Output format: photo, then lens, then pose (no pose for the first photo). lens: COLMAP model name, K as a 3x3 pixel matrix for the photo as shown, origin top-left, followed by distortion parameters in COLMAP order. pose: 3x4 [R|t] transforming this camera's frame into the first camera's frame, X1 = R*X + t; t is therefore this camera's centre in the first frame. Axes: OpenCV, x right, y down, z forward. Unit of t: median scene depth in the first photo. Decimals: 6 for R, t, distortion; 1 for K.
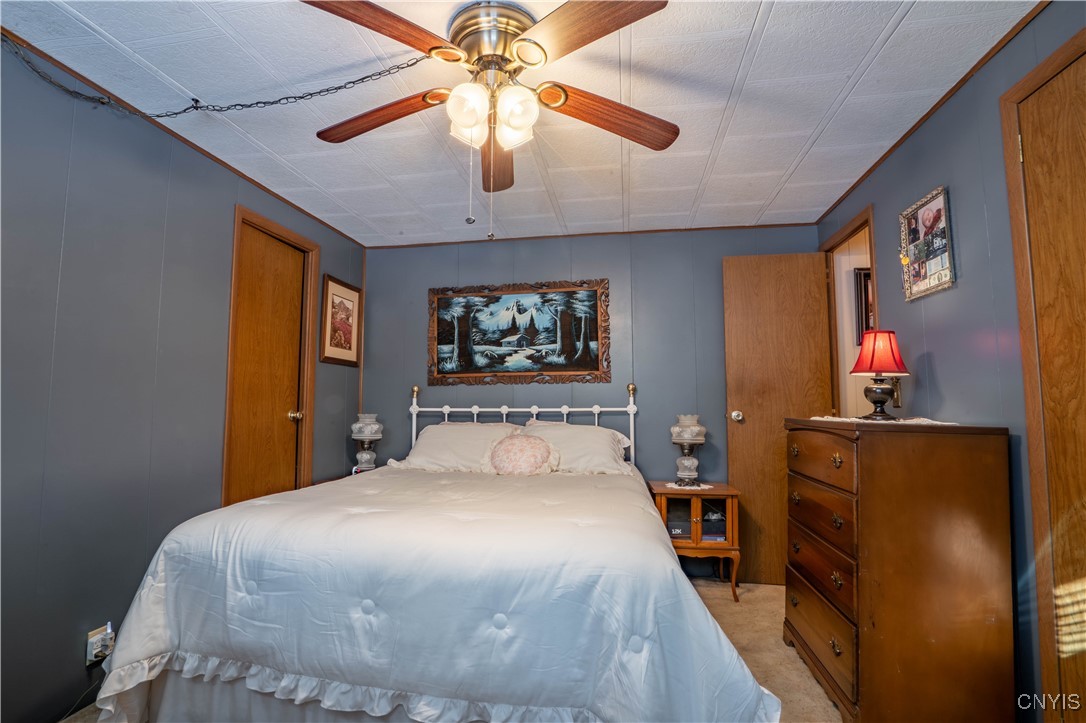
lens RADIAL K [[518.5, 0, 547.1], [0, 518.5, 361.4], [0, 0, 1]] dist [-0.056395, 0.023330]
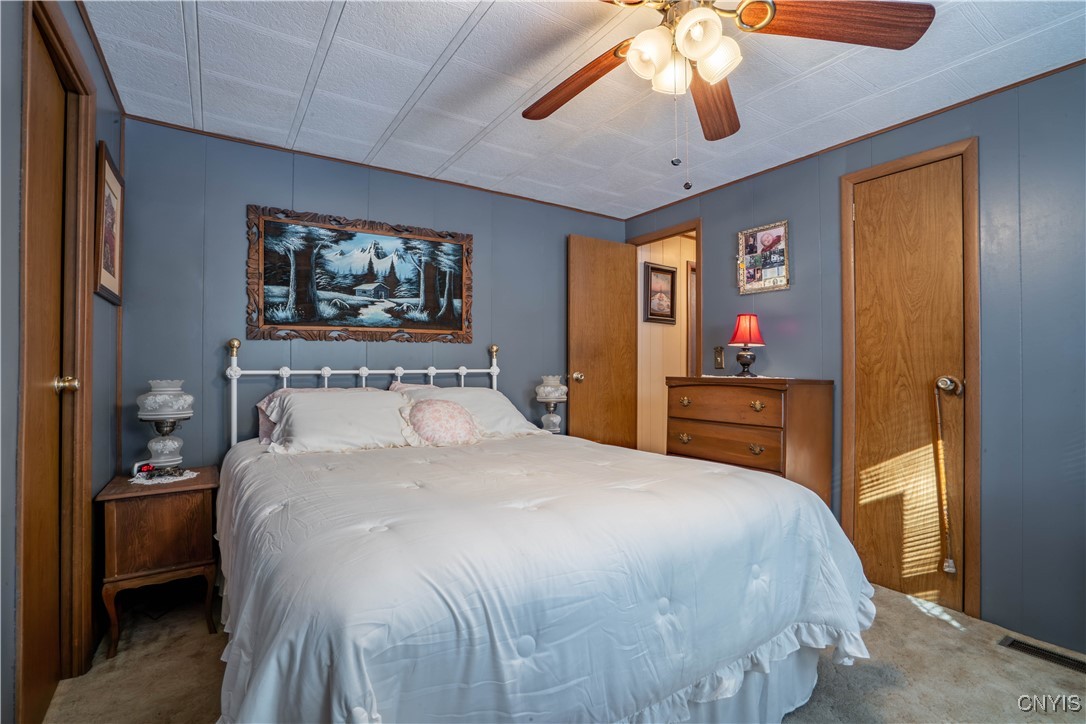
lens RADIAL K [[496.8, 0, 540.4], [0, 496.8, 362.1], [0, 0, 1]] dist [-0.055280, 0.019668]
pose [[0.732028, 0.006907, 0.681239, -0.411185], [-0.056883, 0.997077, 0.051014, 0.020976], [-0.678895, -0.076095, 0.730281, 0.226333]]
